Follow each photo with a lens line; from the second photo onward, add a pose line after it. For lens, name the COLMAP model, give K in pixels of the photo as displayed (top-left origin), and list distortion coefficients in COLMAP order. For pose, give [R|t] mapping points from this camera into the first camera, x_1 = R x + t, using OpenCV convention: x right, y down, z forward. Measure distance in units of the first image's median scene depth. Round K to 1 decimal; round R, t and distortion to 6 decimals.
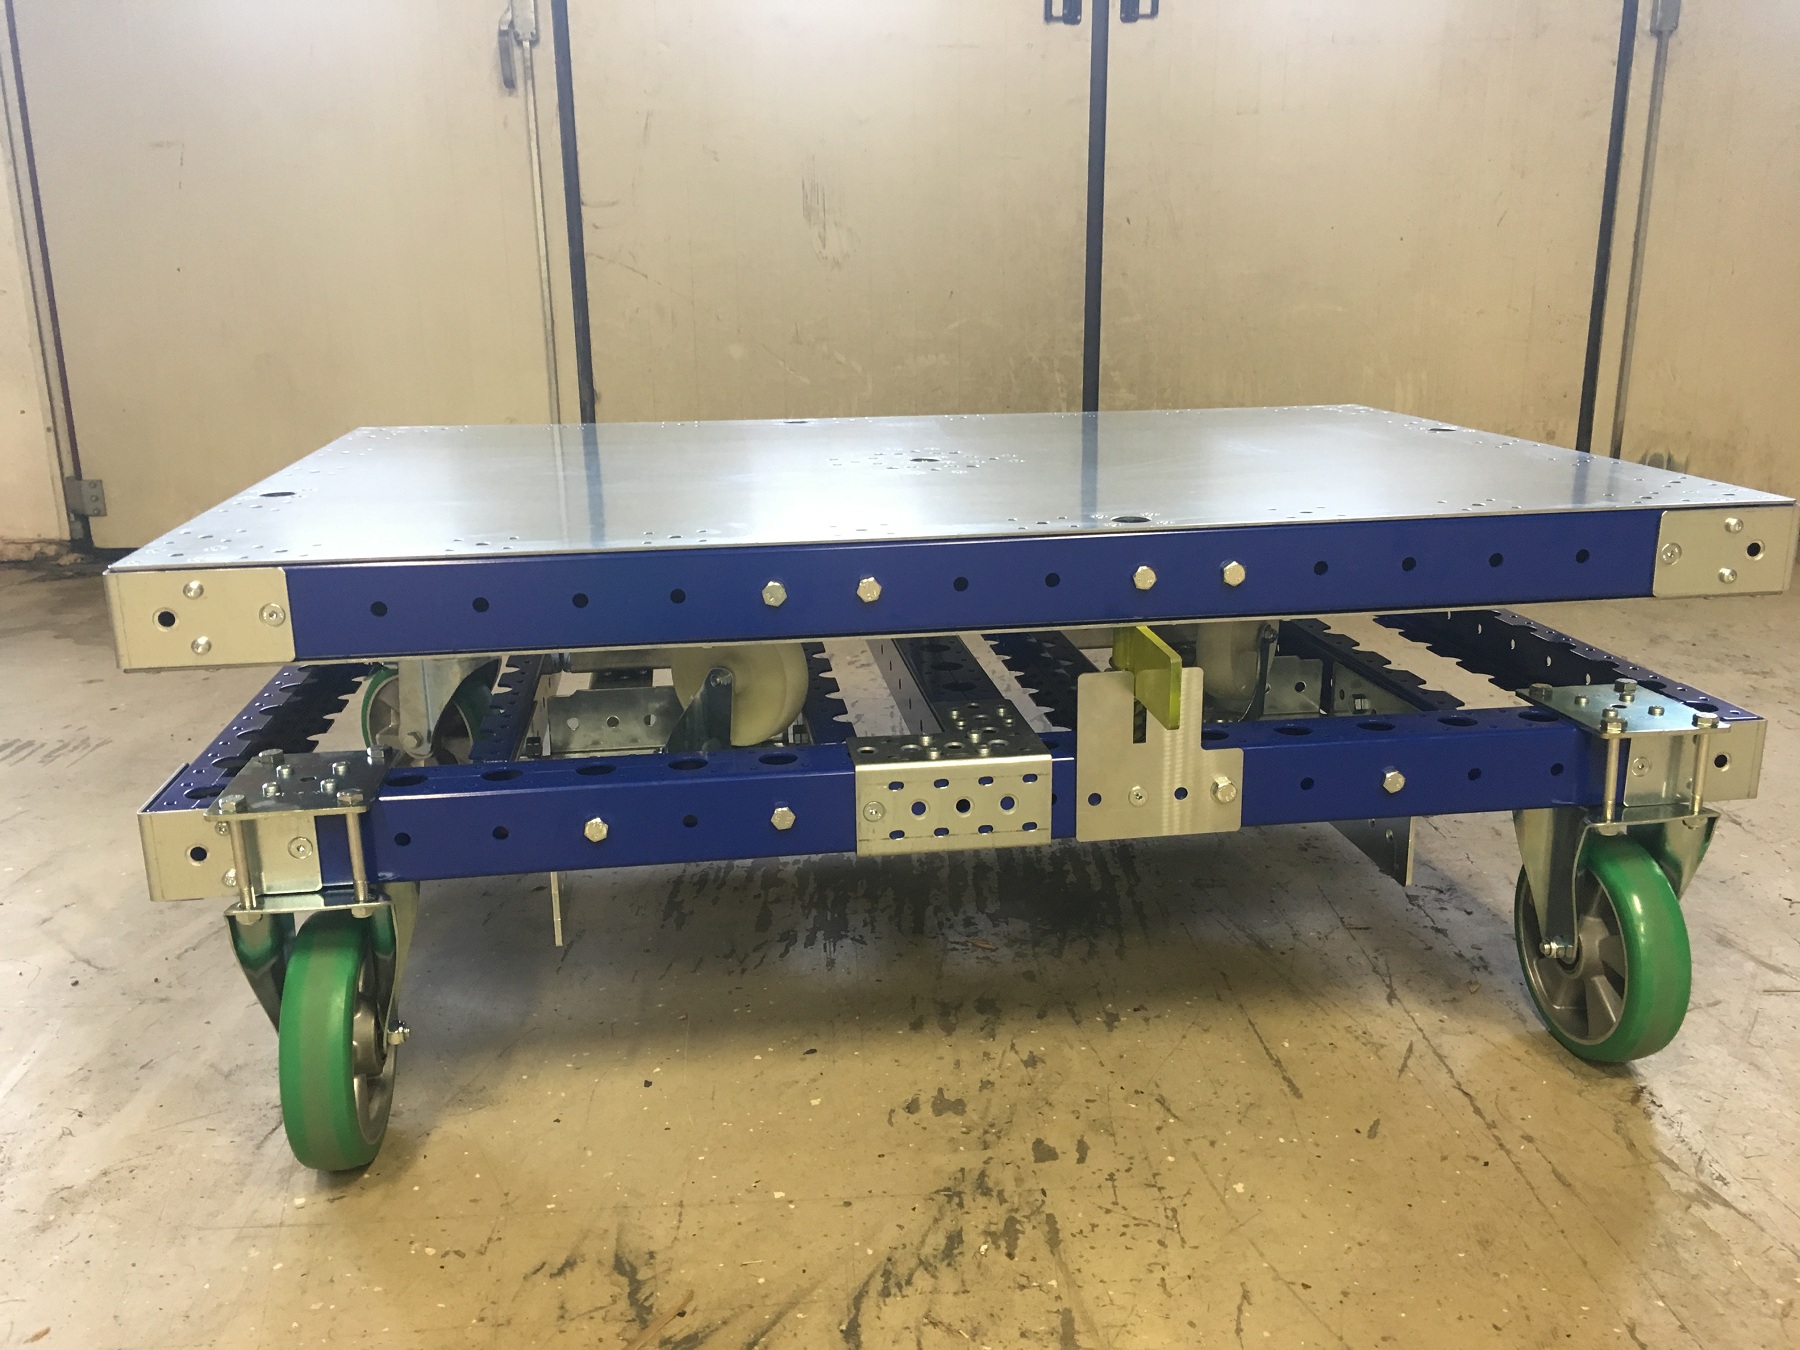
lens RADIAL K [[1534.6, 0, 900.1], [0, 1534.6, 665.7], [0, 0, 1]] dist [0.091069, -0.126637]
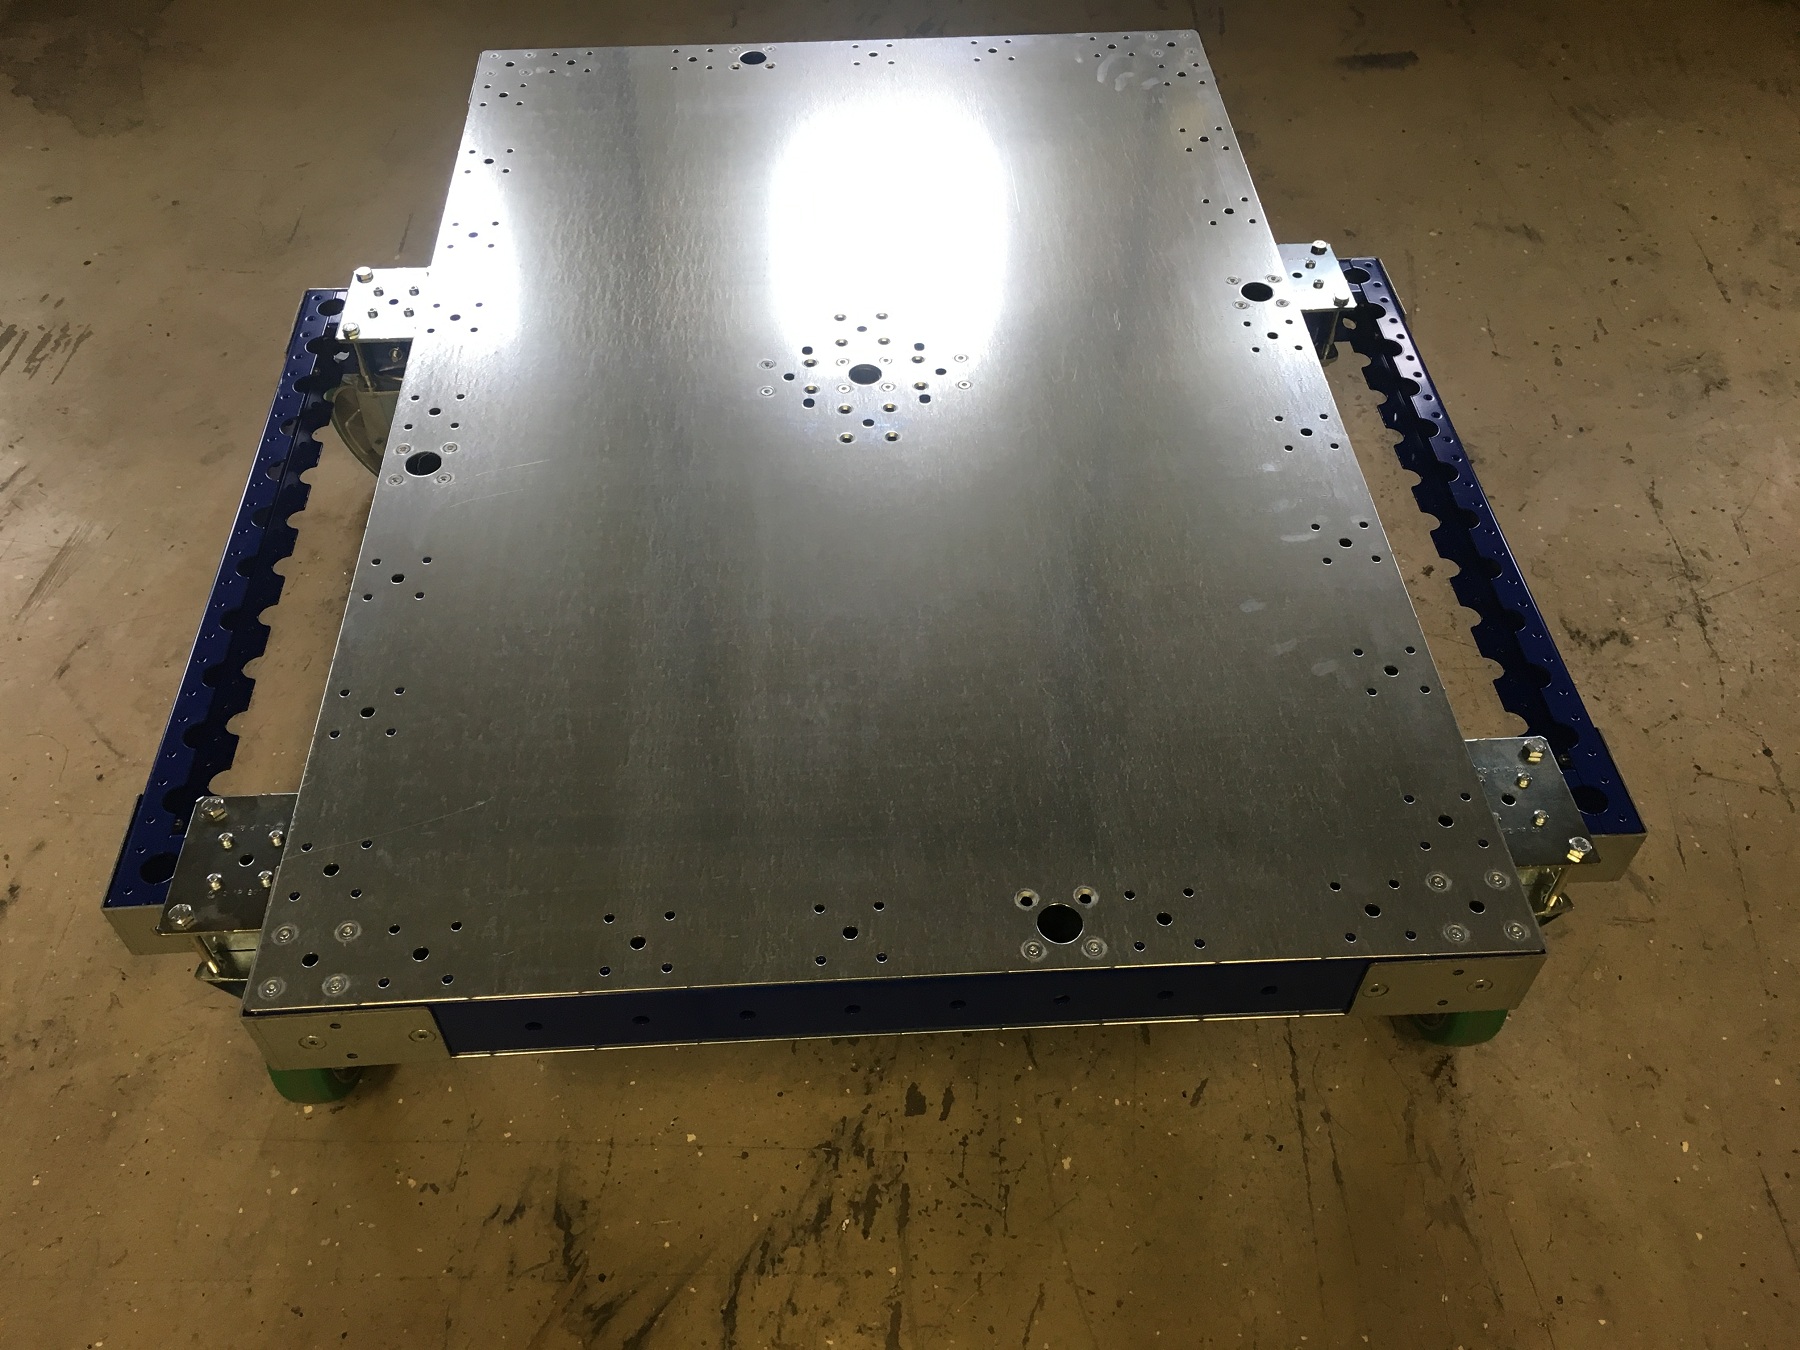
lens RADIAL K [[1534.6, 0, 899.3], [0, 1534.6, 669.9], [0, 0, 1]] dist [0.091069, -0.126637]
pose [[0.996790, 0.069823, -0.039162, 0.105706], [-0.036852, 0.834475, 0.549812, -0.632696], [0.071070, -0.546604, 0.834370, 0.185616]]
